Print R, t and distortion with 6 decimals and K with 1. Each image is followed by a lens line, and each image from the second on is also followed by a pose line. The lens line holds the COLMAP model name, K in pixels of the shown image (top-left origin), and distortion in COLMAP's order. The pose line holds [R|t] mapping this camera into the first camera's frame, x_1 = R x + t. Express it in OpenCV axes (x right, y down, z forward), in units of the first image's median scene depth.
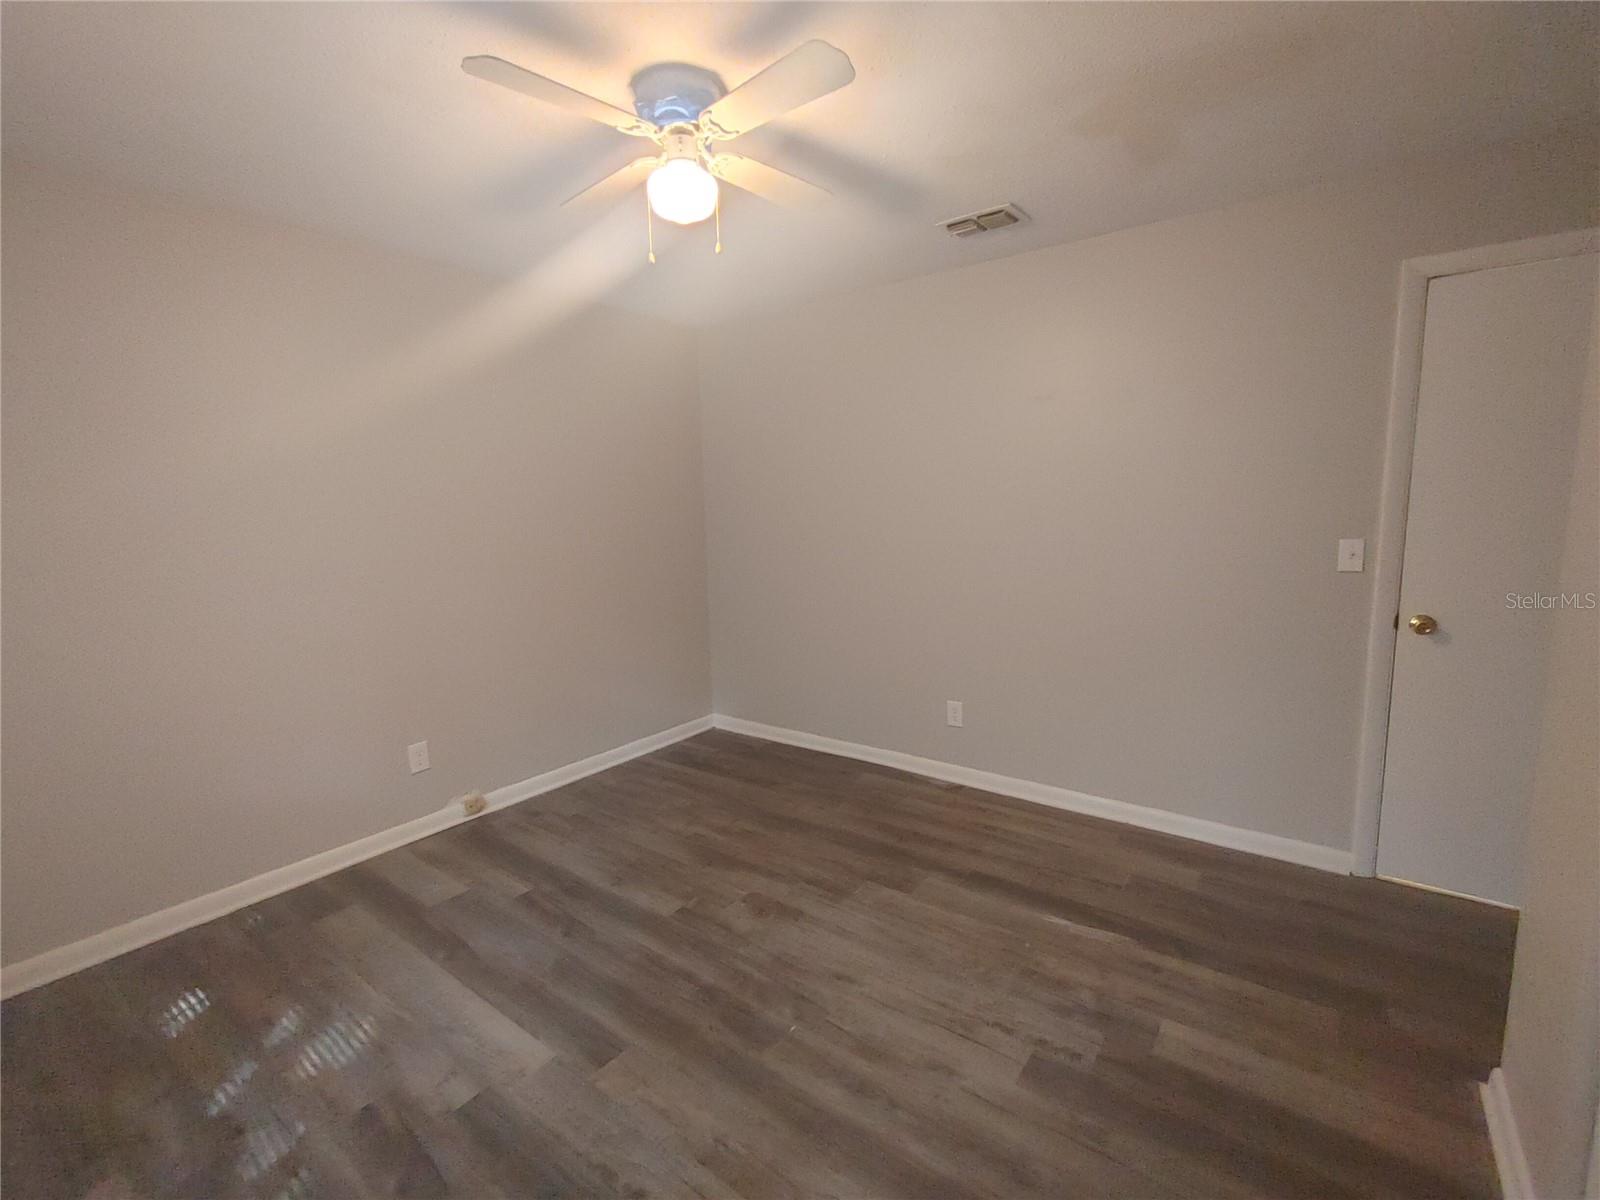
lens RADIAL K [[716.3, 0, 808.1], [0, 716.3, 612.4], [0, 0, 1]] dist [0.002435, 0.000393]
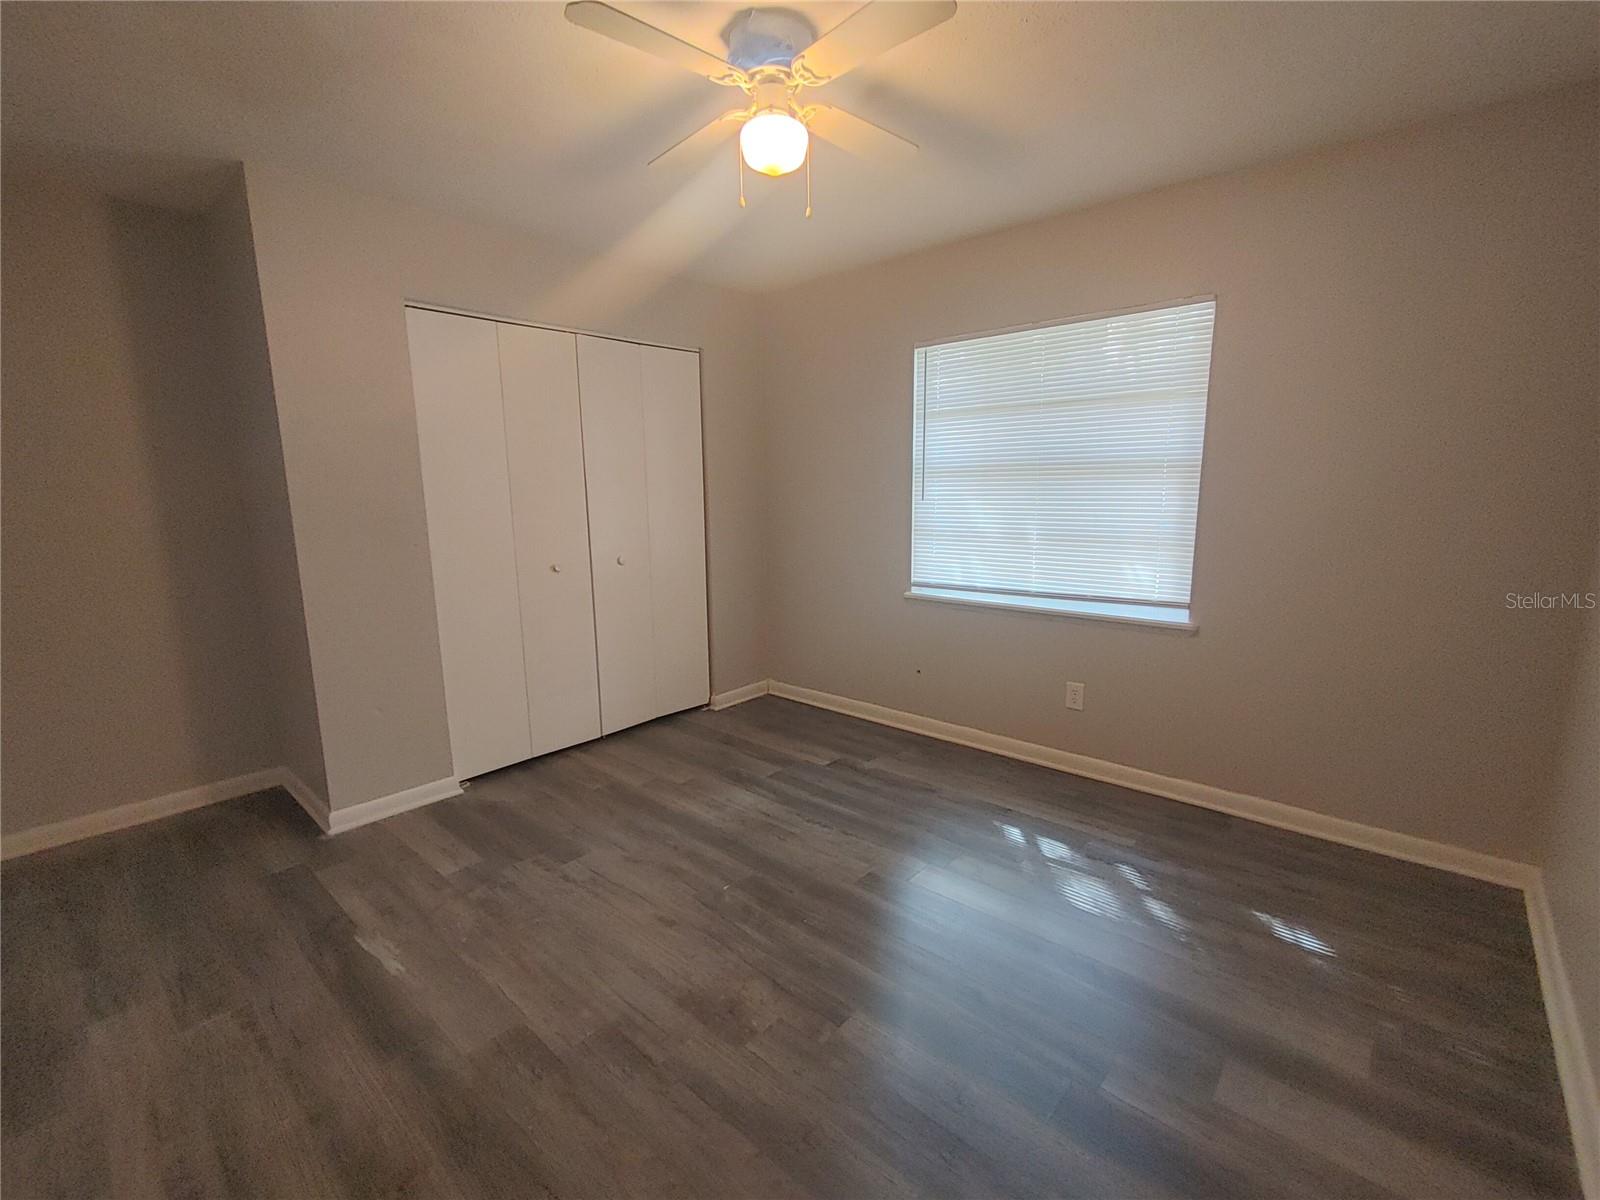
lens RADIAL K [[704.7, 0, 794.6], [0, 704.7, 599.4], [0, 0, 1]] dist [0.000751, 0.000247]
pose [[-0.994874, 0.019323, 0.099262, -0.219016], [0.049650, 0.948459, 0.312987, -0.222646], [-0.088098, 0.316311, -0.944556, 1.601225]]
